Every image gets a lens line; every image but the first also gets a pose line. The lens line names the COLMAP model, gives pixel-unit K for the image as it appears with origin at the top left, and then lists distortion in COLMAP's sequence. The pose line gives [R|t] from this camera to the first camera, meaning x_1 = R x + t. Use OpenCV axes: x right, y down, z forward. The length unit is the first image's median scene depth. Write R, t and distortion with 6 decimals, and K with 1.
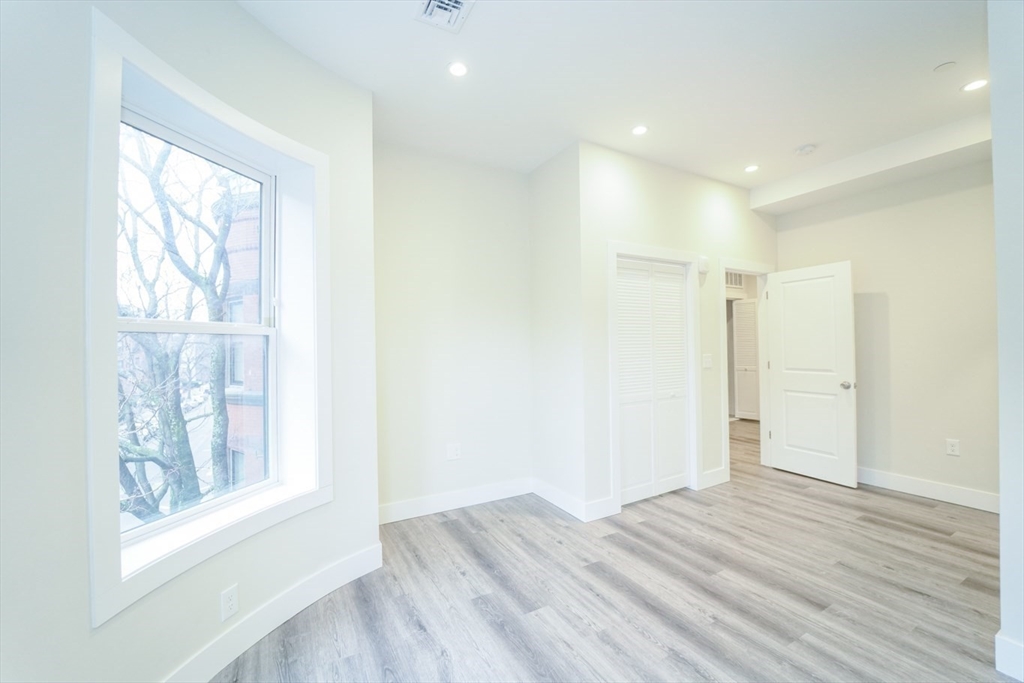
lens RADIAL K [[412.1, 0, 506.8], [0, 412.1, 342.1], [0, 0, 1]] dist [-0.021528, -0.001277]
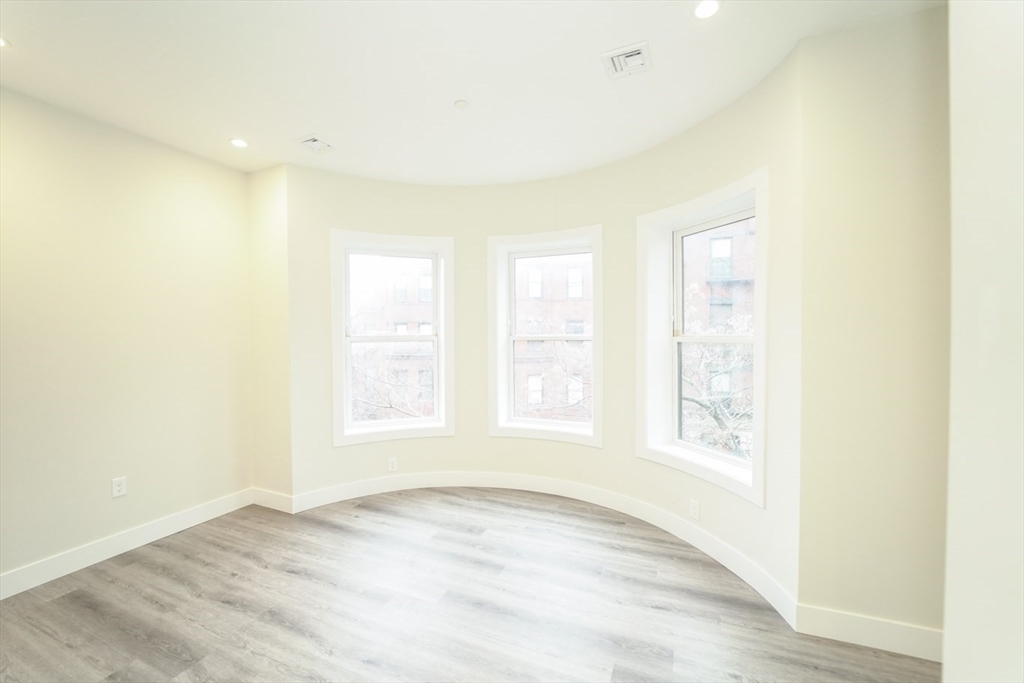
lens RADIAL K [[412.1, 0, 506.8], [0, 412.1, 342.1], [0, 0, 1]] dist [-0.021528, -0.001277]
pose [[-0.795816, 0.031580, -0.604715, 0.521847], [0.022873, 0.999494, 0.022096, -0.048921], [0.605107, 0.003753, -0.796136, 1.086255]]
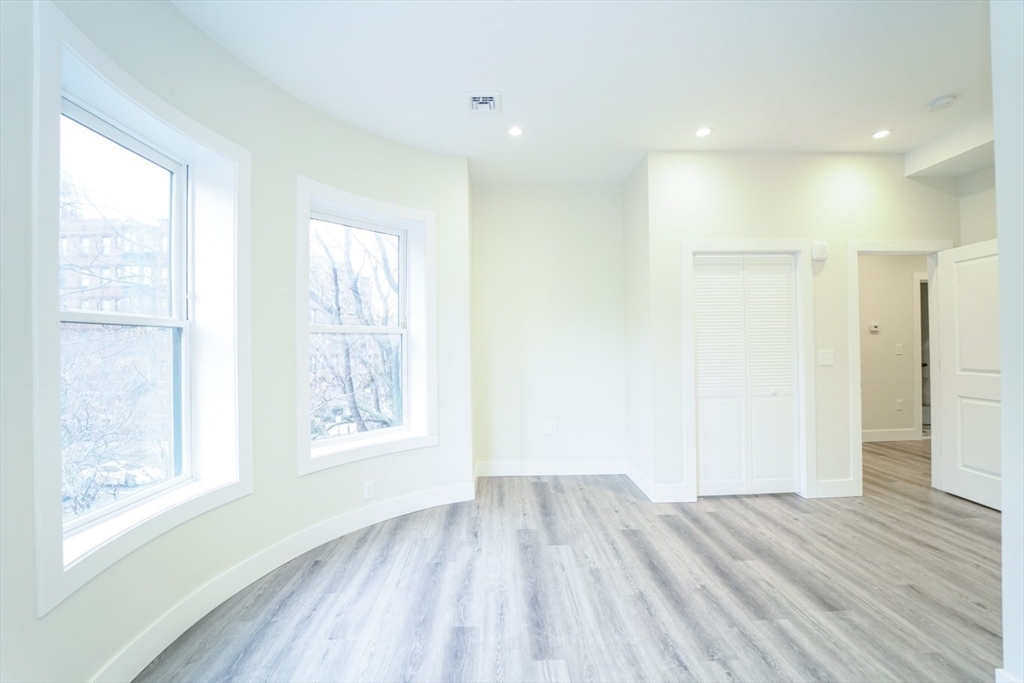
lens RADIAL K [[412.1, 0, 506.8], [0, 412.1, 342.1], [0, 0, 1]] dist [-0.021528, -0.001277]
pose [[0.883890, -0.000531, -0.467695, 0.375194], [0.003596, 0.999978, 0.005660, 0.005482], [0.467681, -0.006684, 0.883872, -0.150338]]
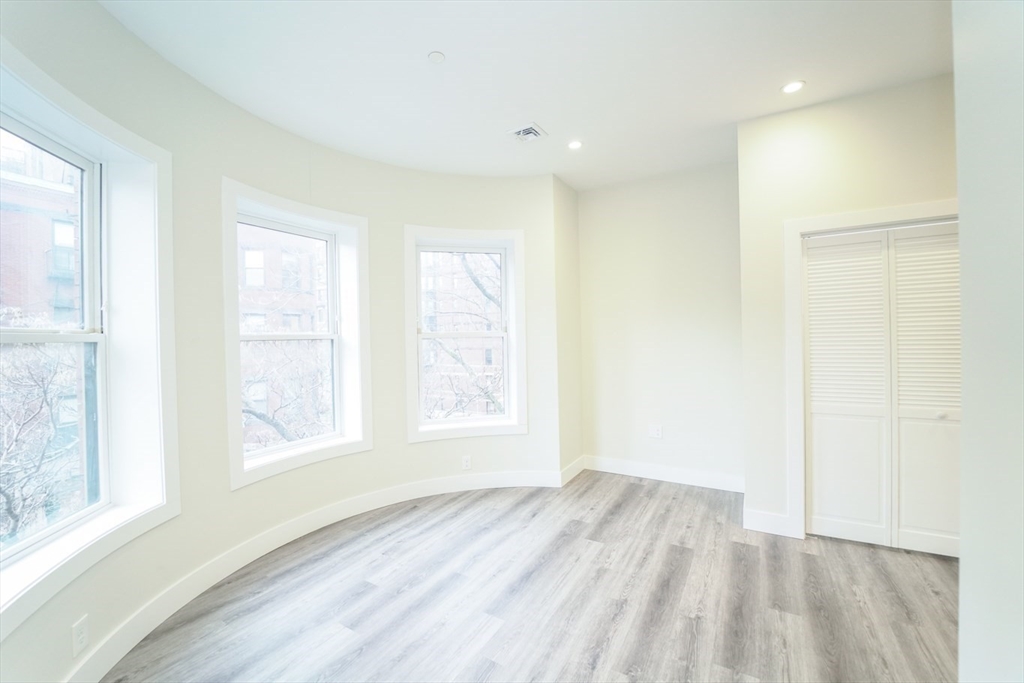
lens RADIAL K [[412.1, 0, 506.8], [0, 412.1, 342.1], [0, 0, 1]] dist [-0.021528, -0.001277]
pose [[0.498680, 0.012160, -0.866701, 0.770803], [0.020043, 0.999472, 0.025556, -0.030000], [0.866554, -0.030115, 0.498173, 0.065638]]
